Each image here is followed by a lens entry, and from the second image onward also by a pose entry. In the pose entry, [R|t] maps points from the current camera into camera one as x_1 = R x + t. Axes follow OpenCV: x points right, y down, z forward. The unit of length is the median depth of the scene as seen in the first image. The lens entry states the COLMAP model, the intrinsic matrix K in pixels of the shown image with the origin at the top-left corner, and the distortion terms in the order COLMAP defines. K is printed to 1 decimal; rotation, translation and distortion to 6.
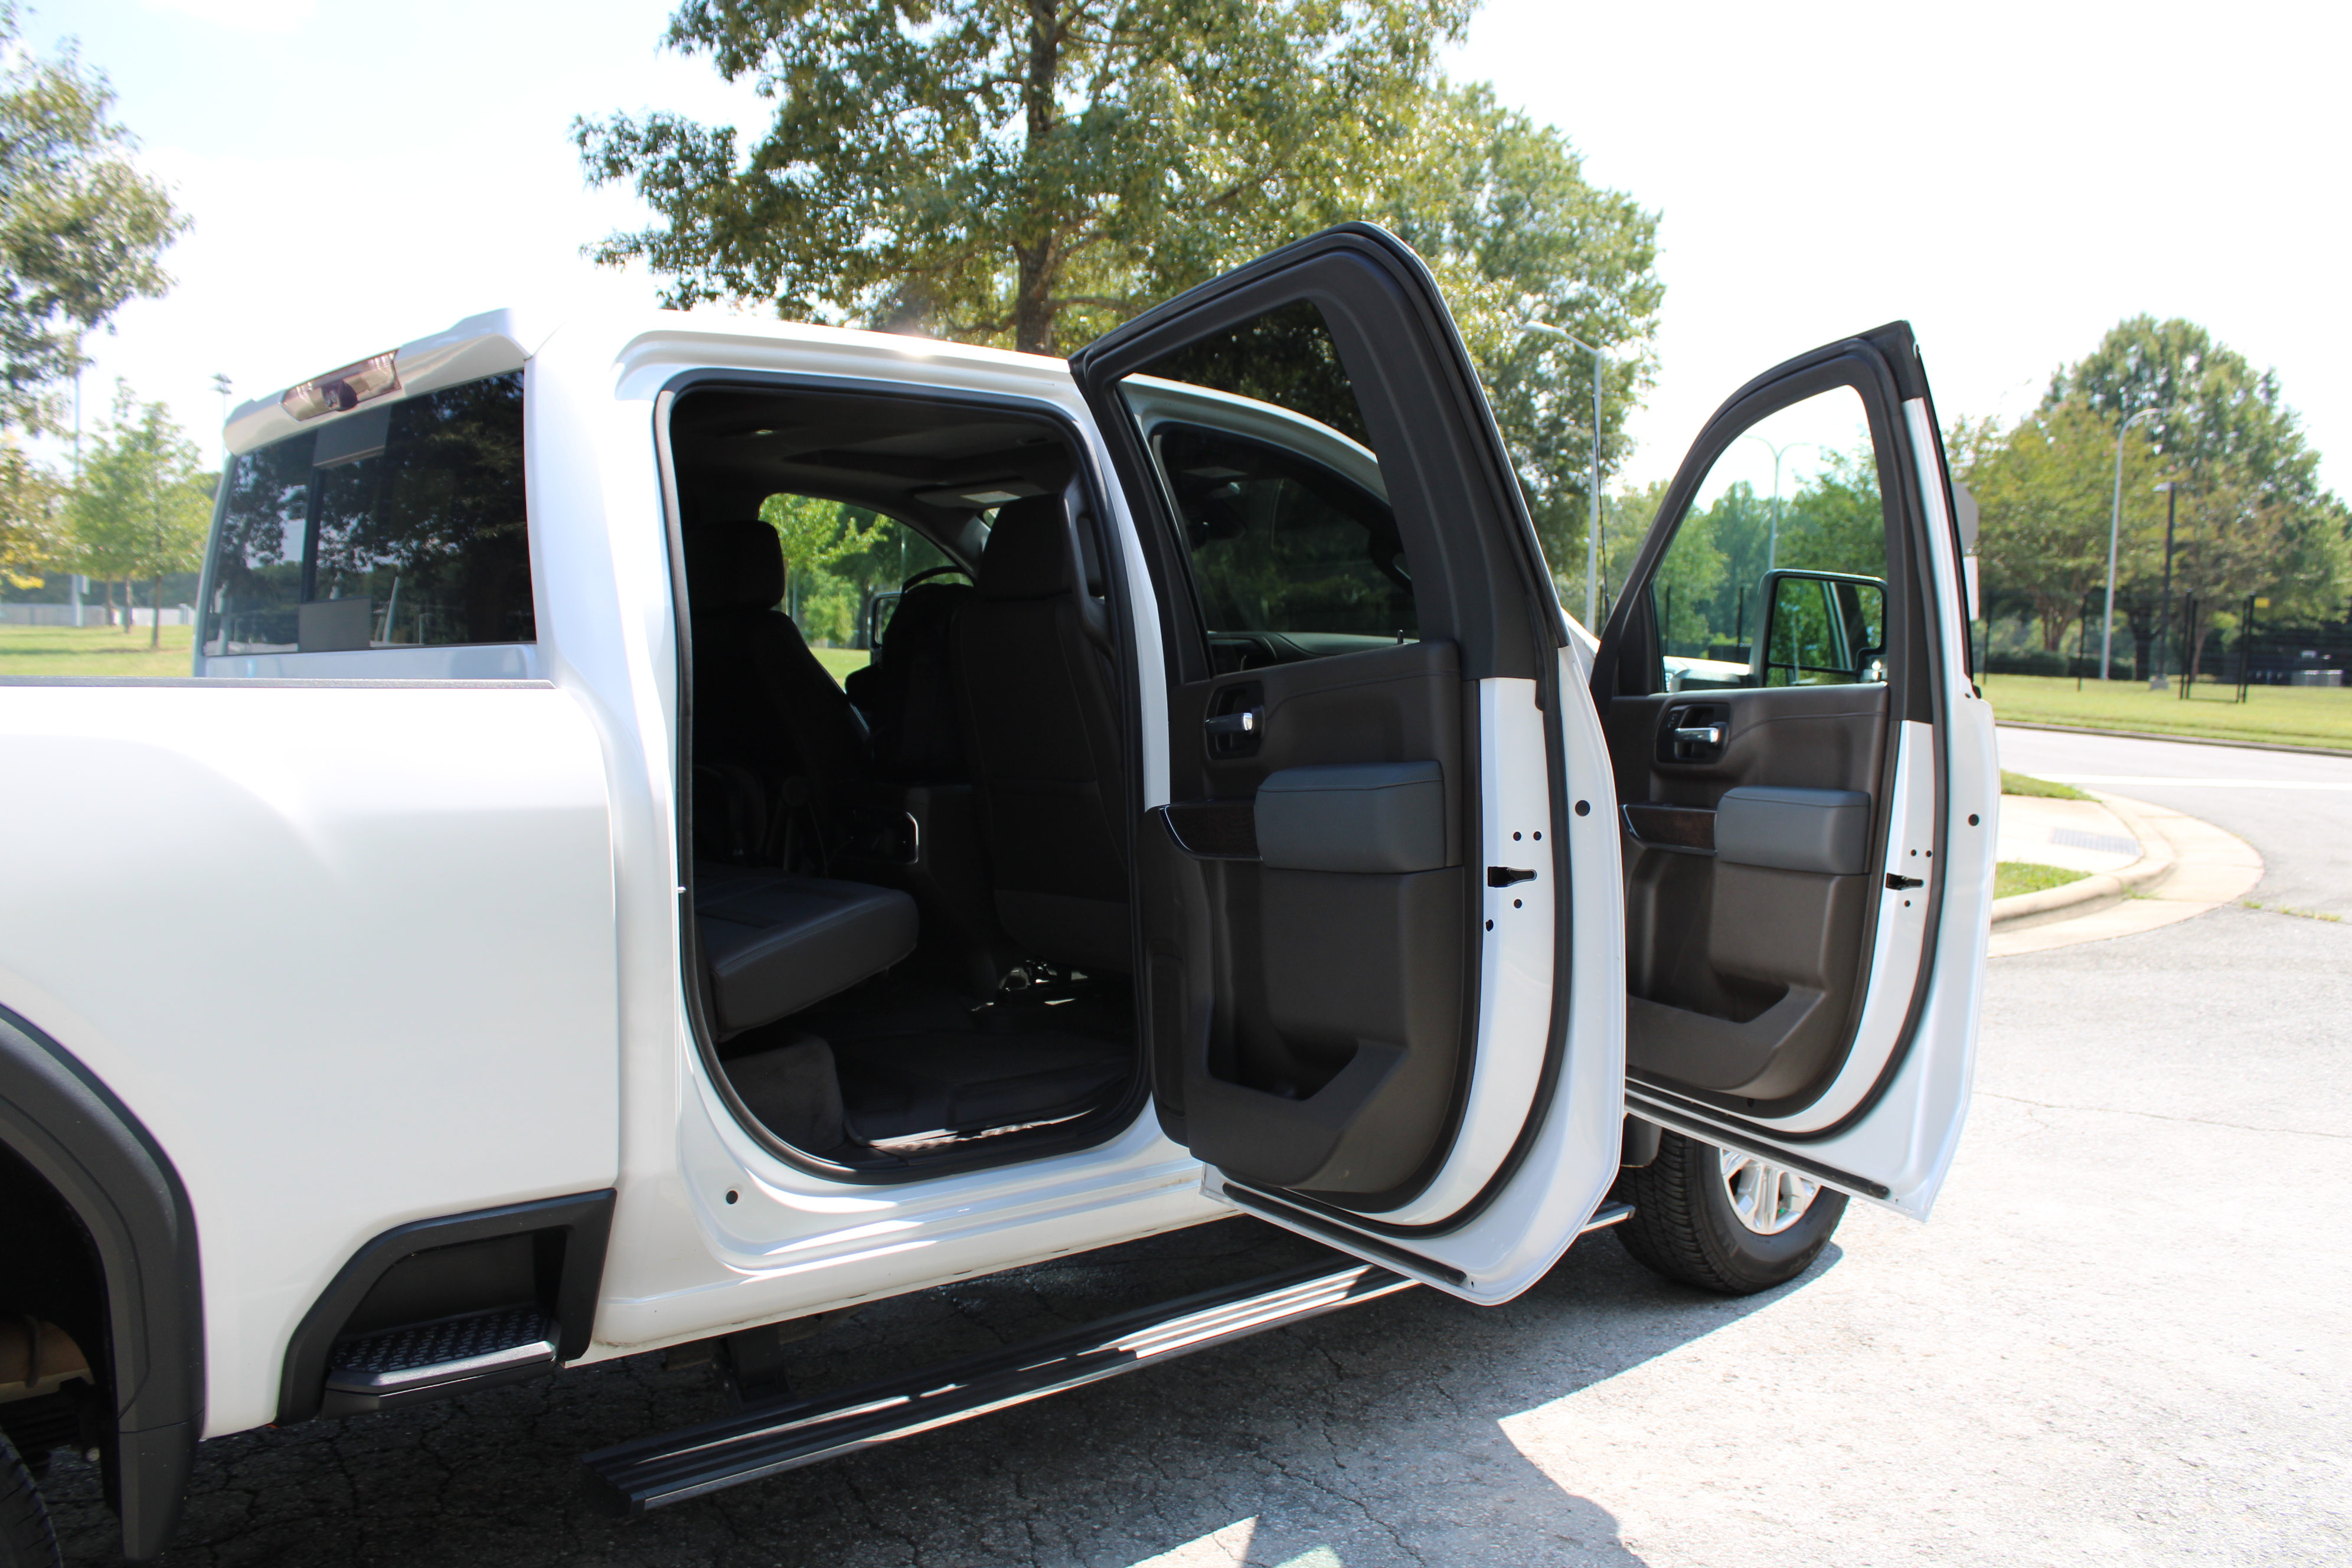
lens RADIAL K [[1956.4, 0, 1189.1], [0, 1956.4, 784.2], [0, 0, 1]] dist [-0.173720, 0.161988]
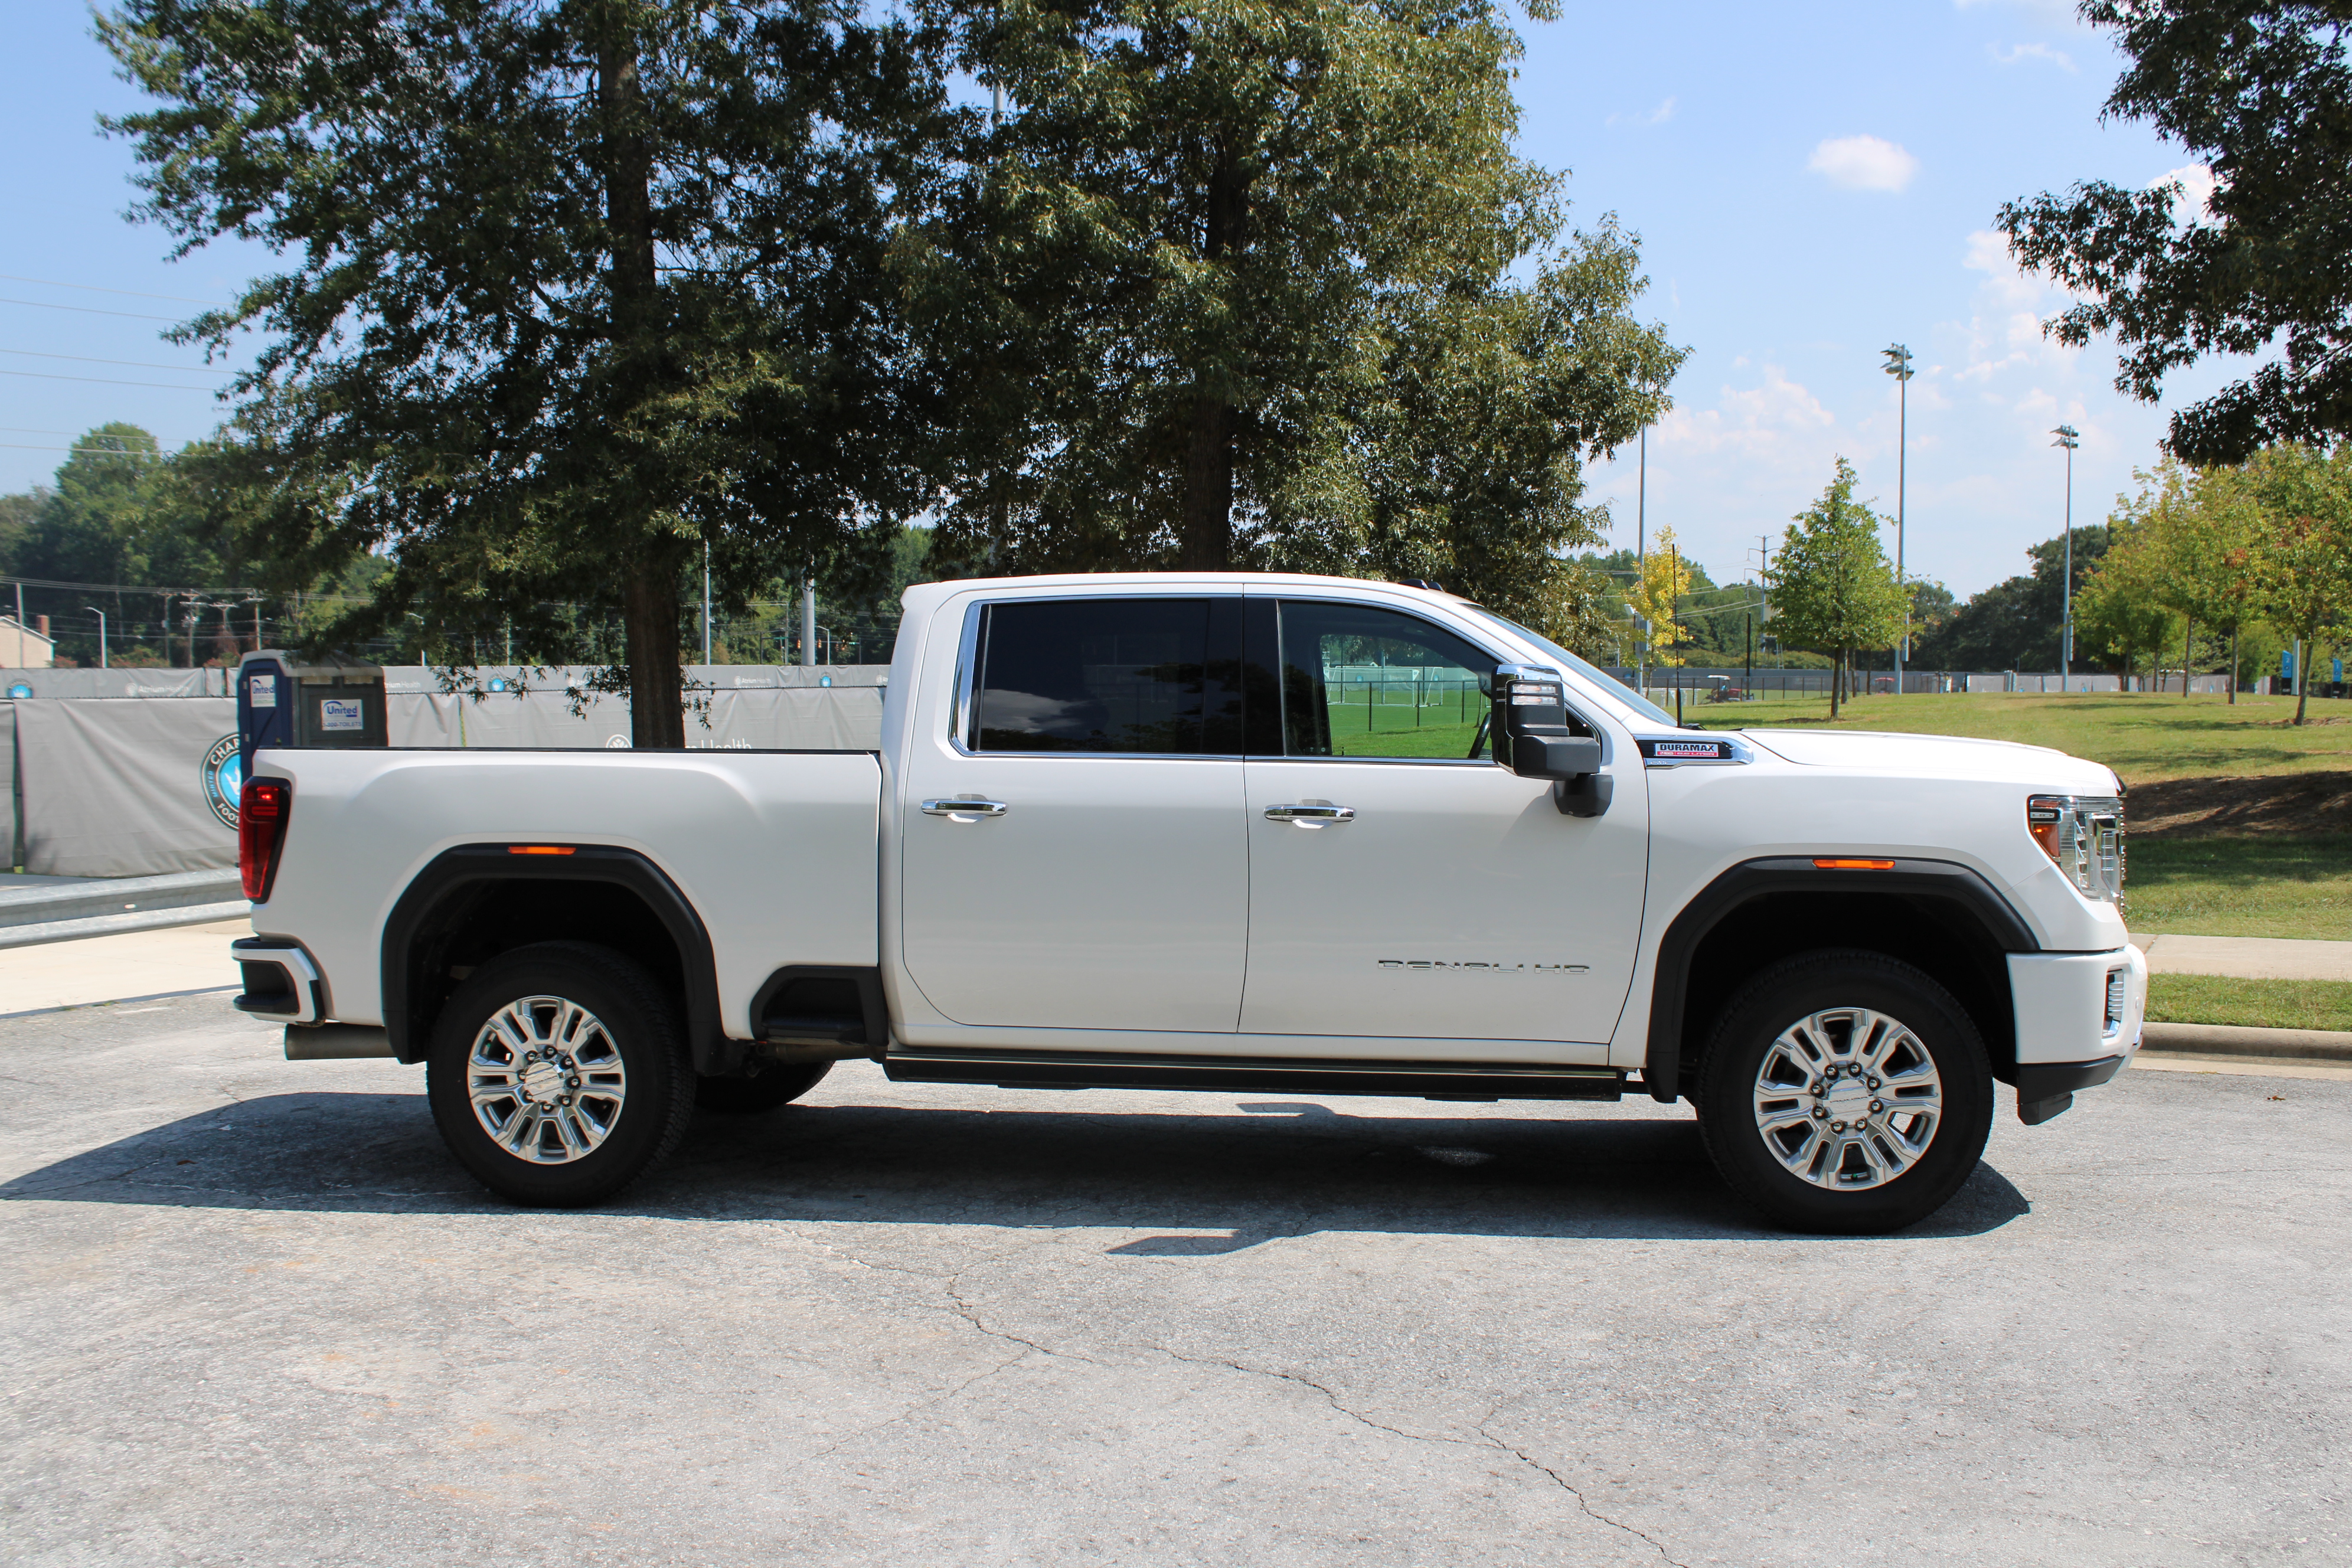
lens RADIAL K [[2110.7, 0, 1184.3], [0, 2110.7, 783.5], [0, 0, 1]] dist [-0.163384, 0.180246]
pose [[0.639399, 0.010120, -0.768809, 0.256060], [-0.038998, 0.999053, -0.019282, 0.002939], [0.767886, 0.042311, 0.639188, -0.048976]]
